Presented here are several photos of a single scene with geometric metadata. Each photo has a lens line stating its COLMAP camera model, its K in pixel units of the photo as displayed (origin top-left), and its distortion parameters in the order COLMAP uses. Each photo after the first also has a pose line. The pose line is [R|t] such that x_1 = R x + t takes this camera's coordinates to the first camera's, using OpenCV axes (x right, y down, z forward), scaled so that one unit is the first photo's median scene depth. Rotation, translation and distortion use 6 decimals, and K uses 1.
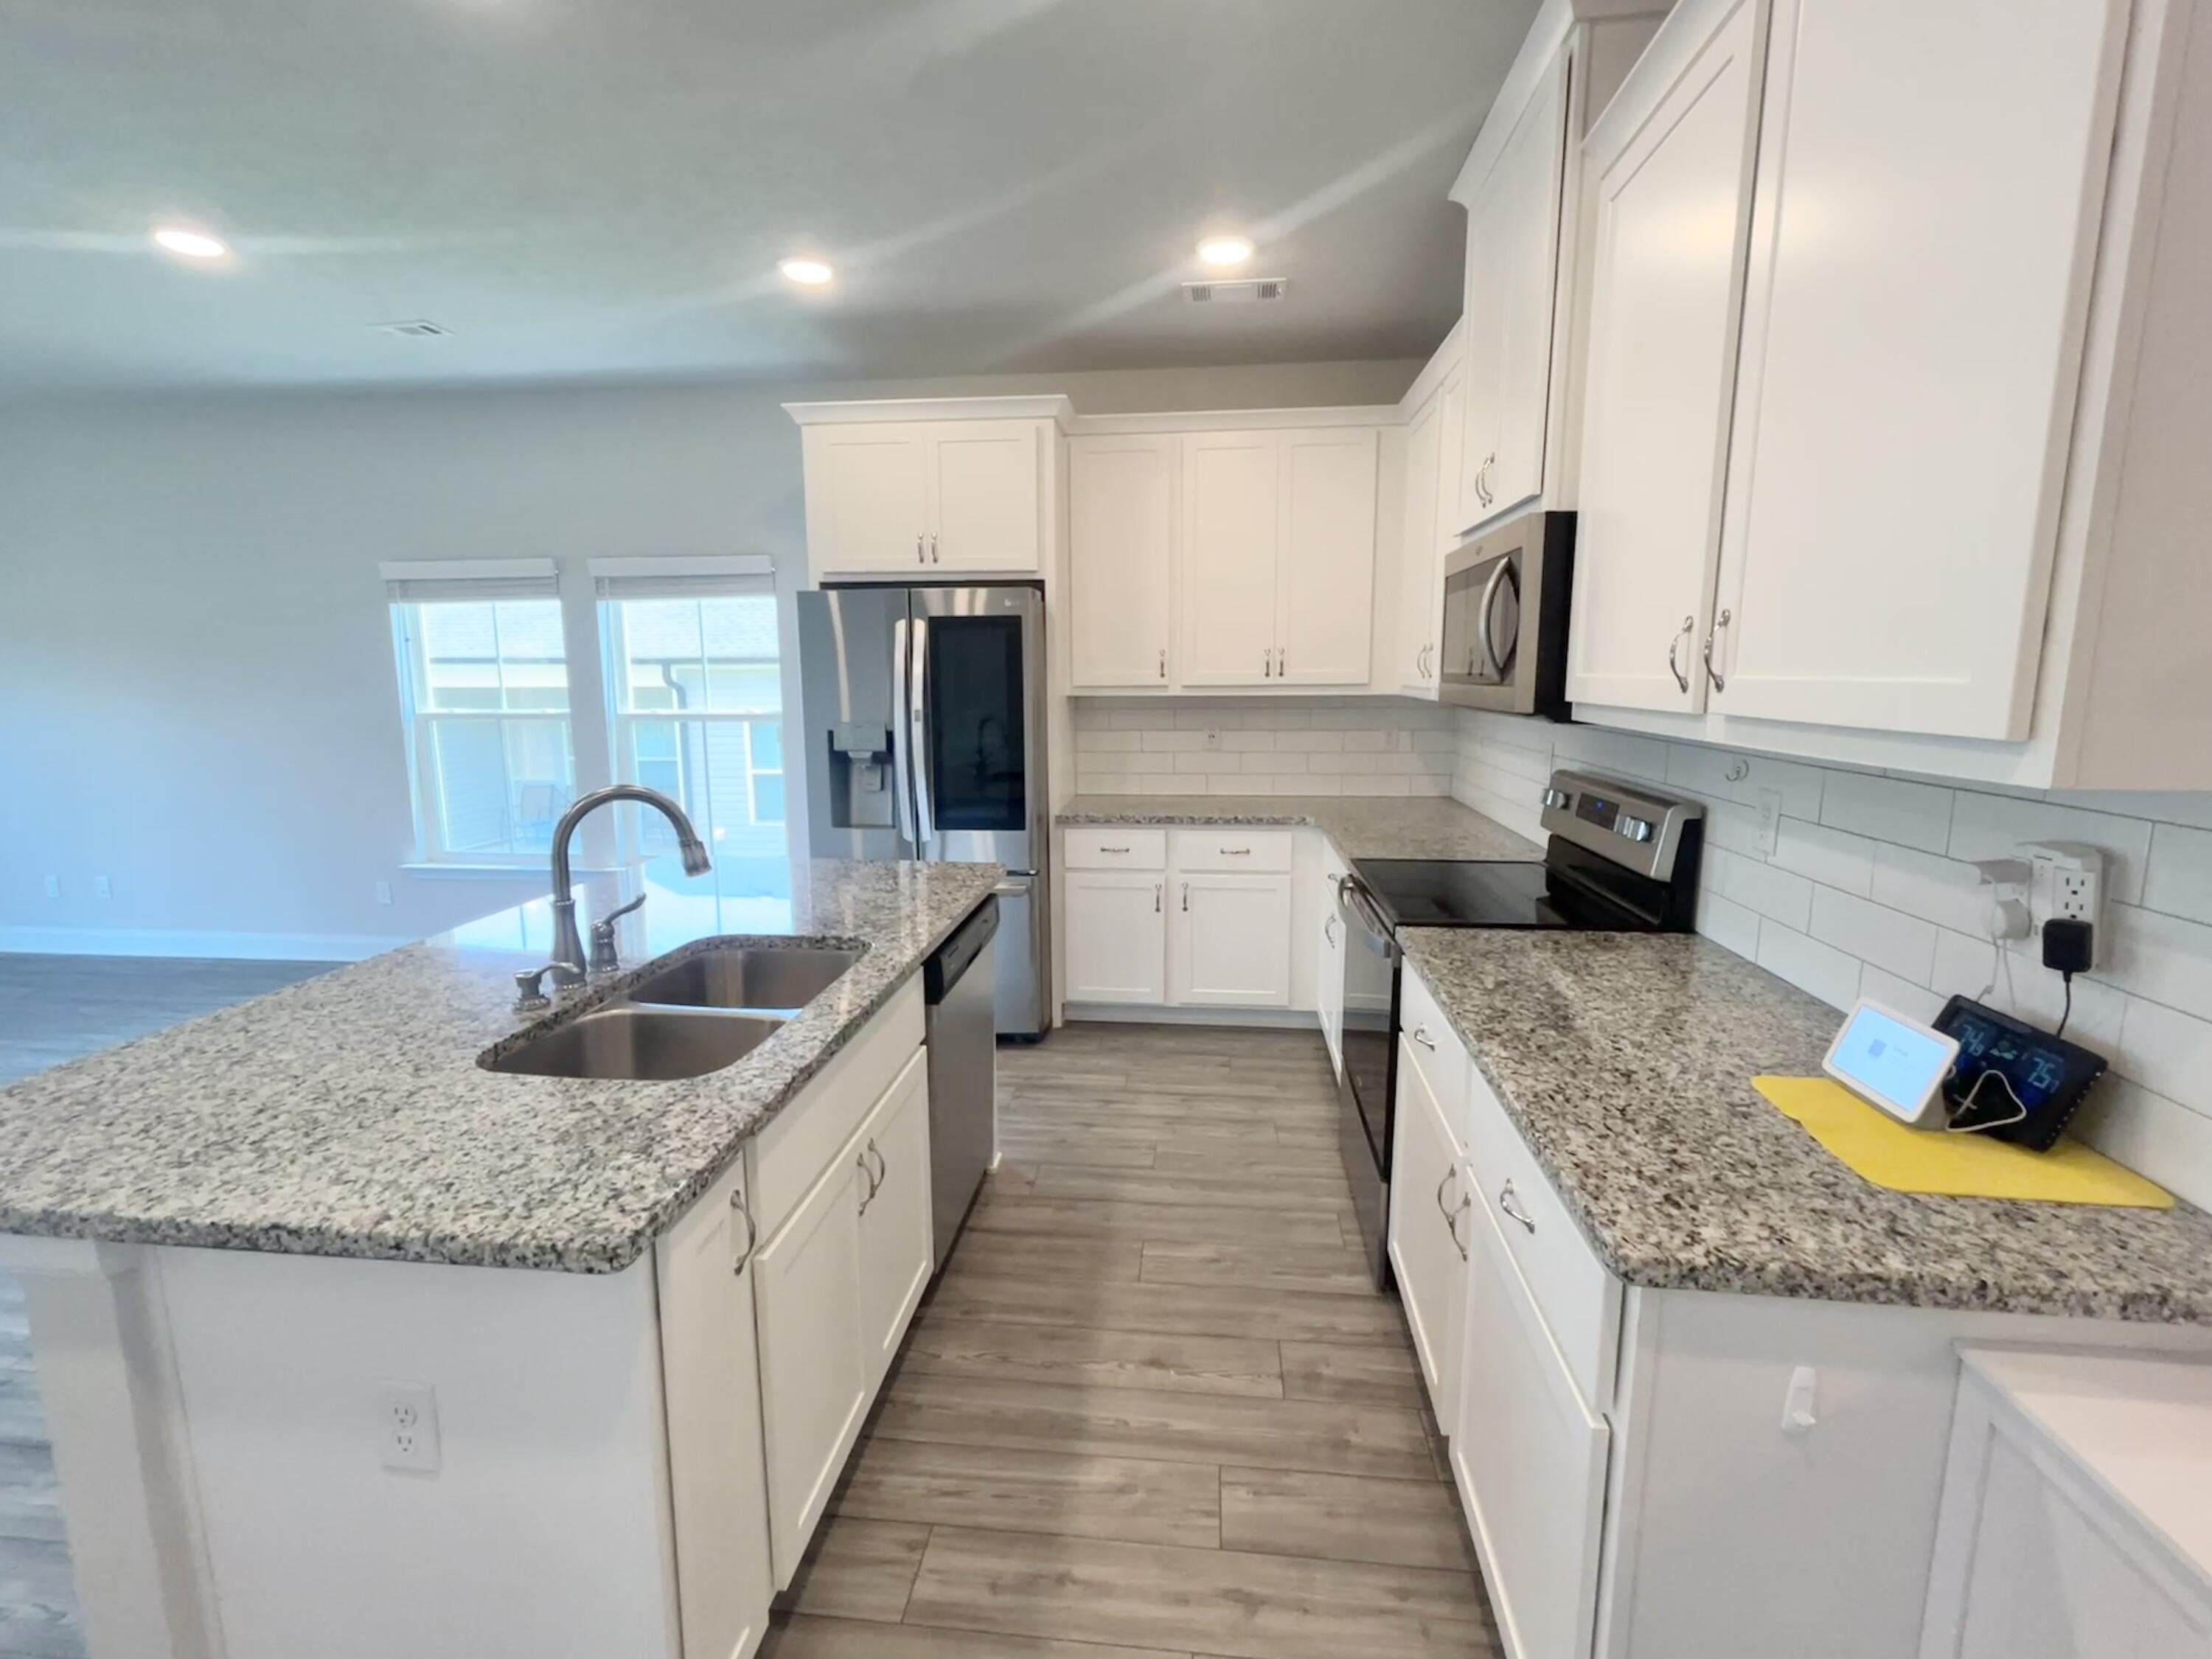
lens RADIAL K [[972.3, 0, 1106.0], [0, 972.3, 829.5], [0, 0, 1]] dist [0.001111, 0.000054]
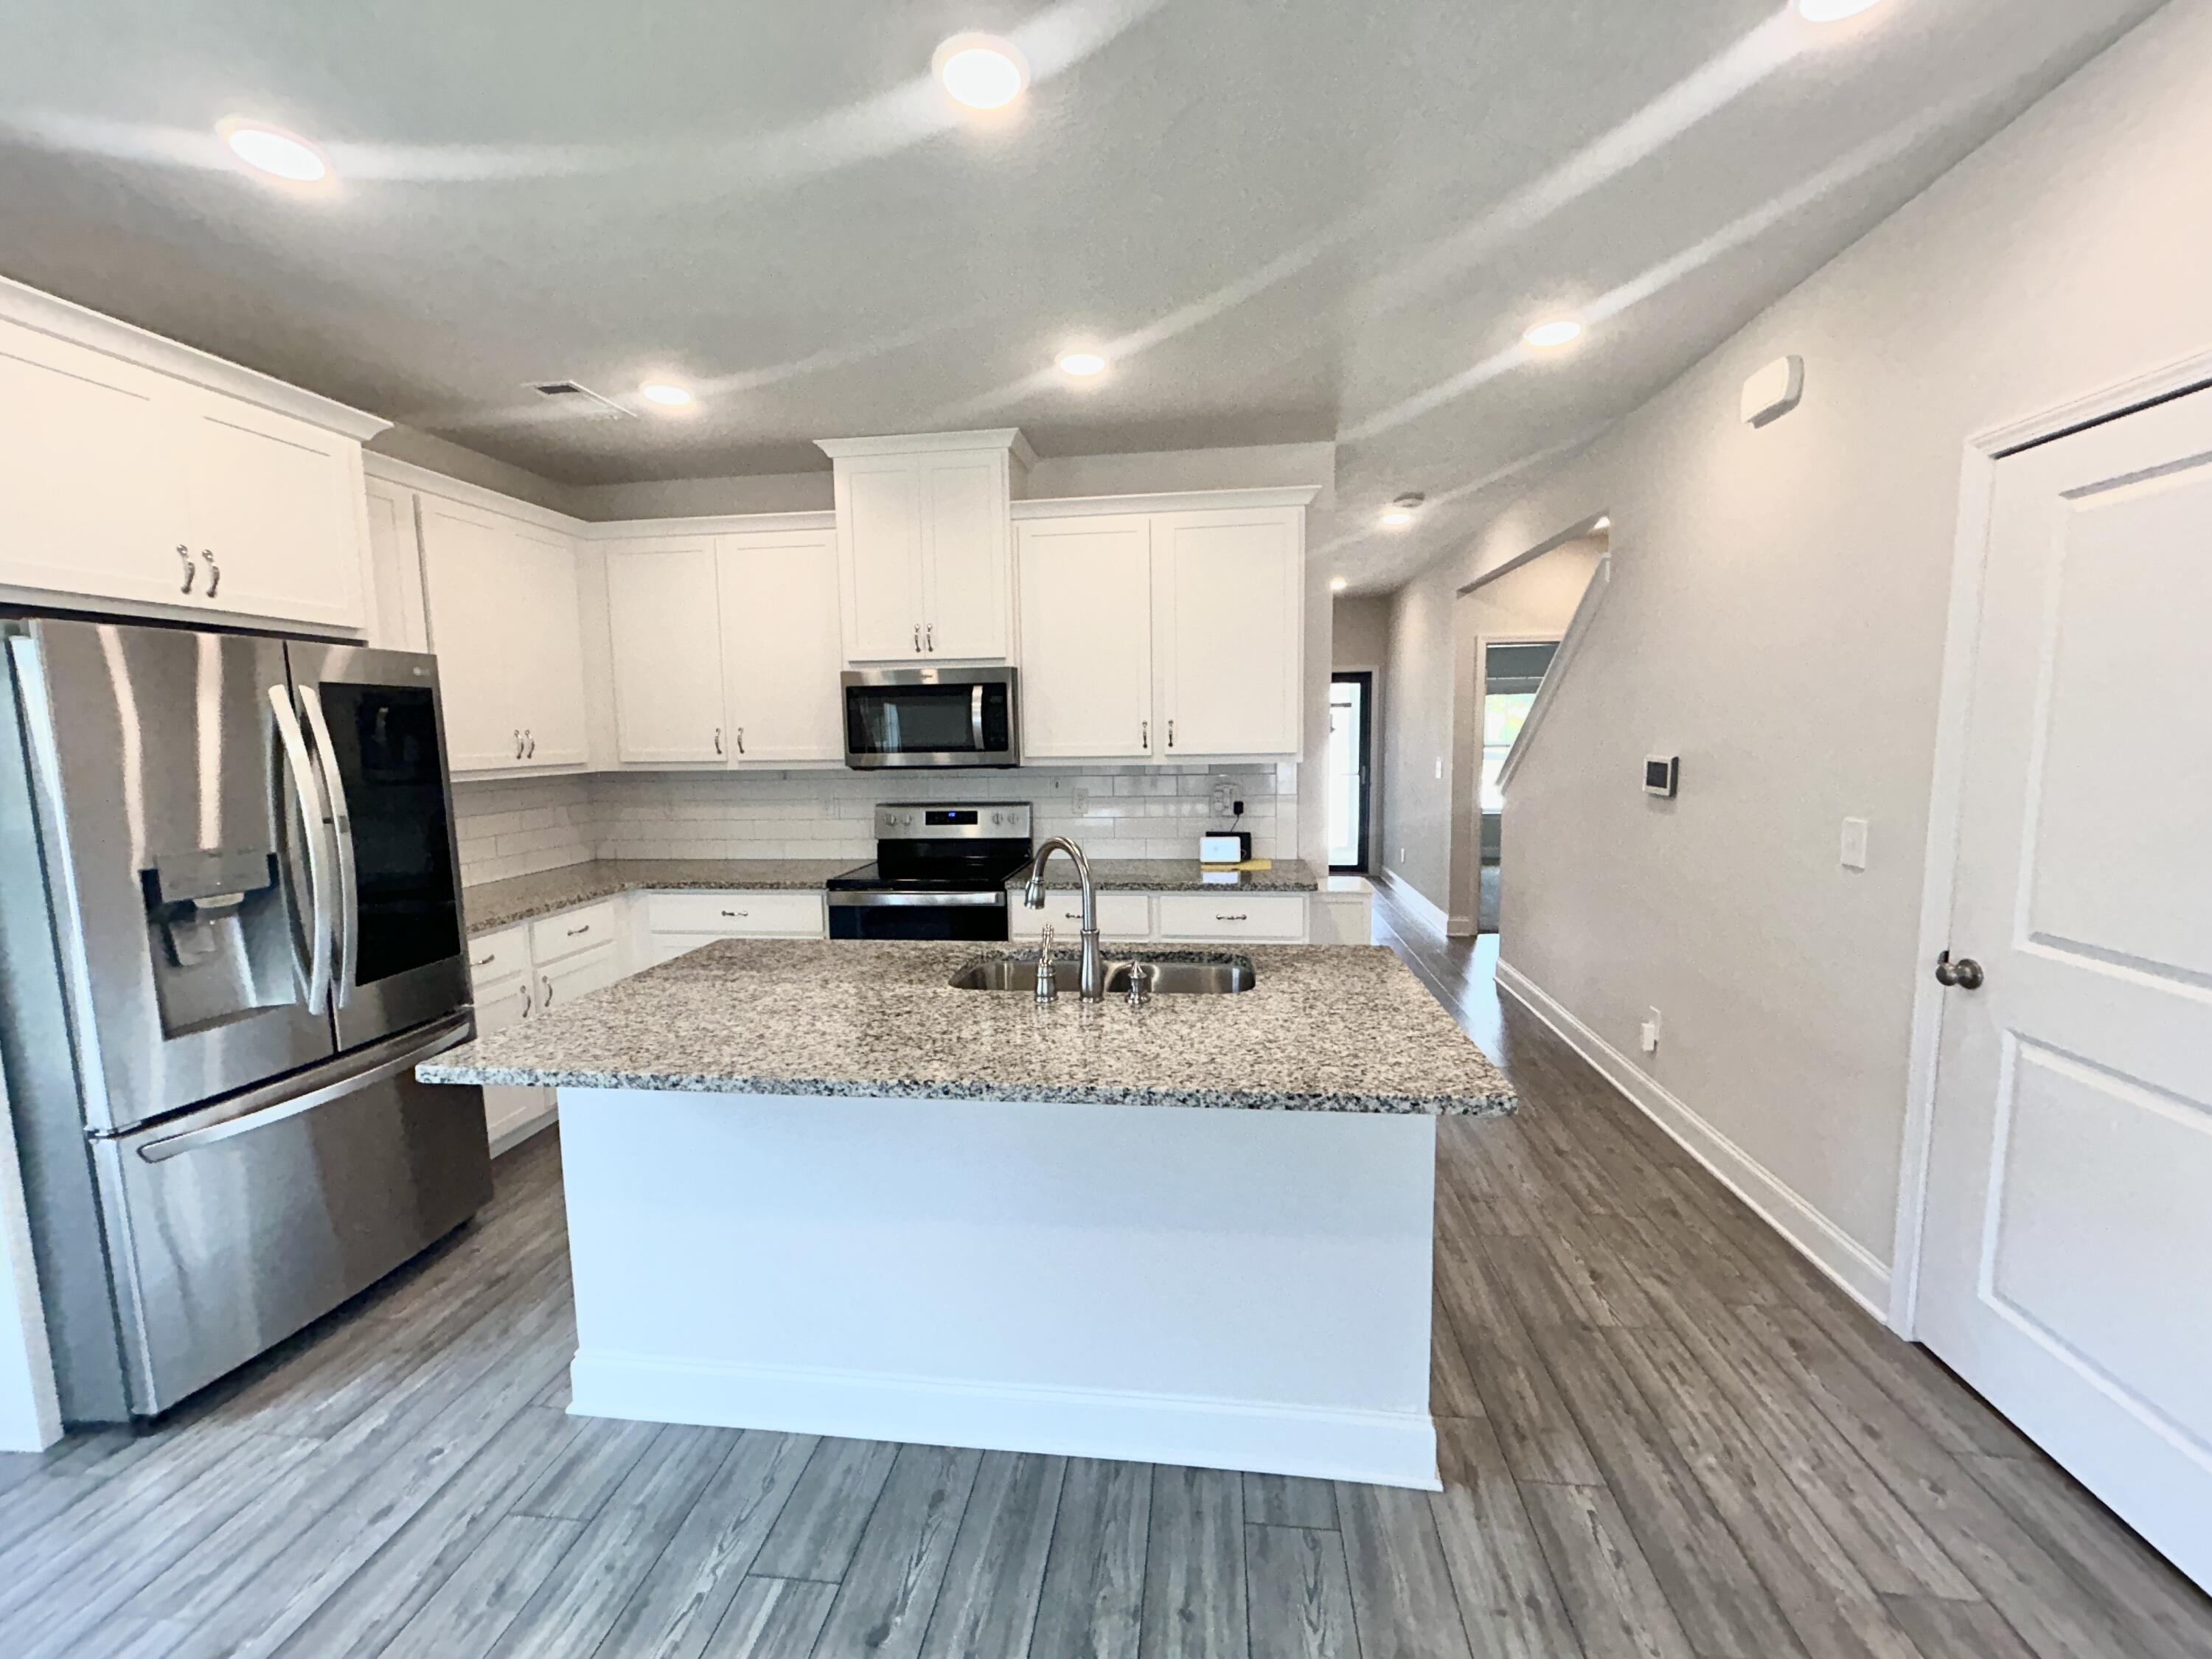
lens RADIAL K [[886.0, 0, 1106.0], [0, 886.0, 829.5], [0, 0, 1]] dist [0.000060, -0.000026]
pose [[0.015604, -0.105304, 0.994318, -0.983827], [0.181331, 0.978247, 0.100756, -0.095379], [-0.983298, 0.178728, 0.034360, 0.541976]]
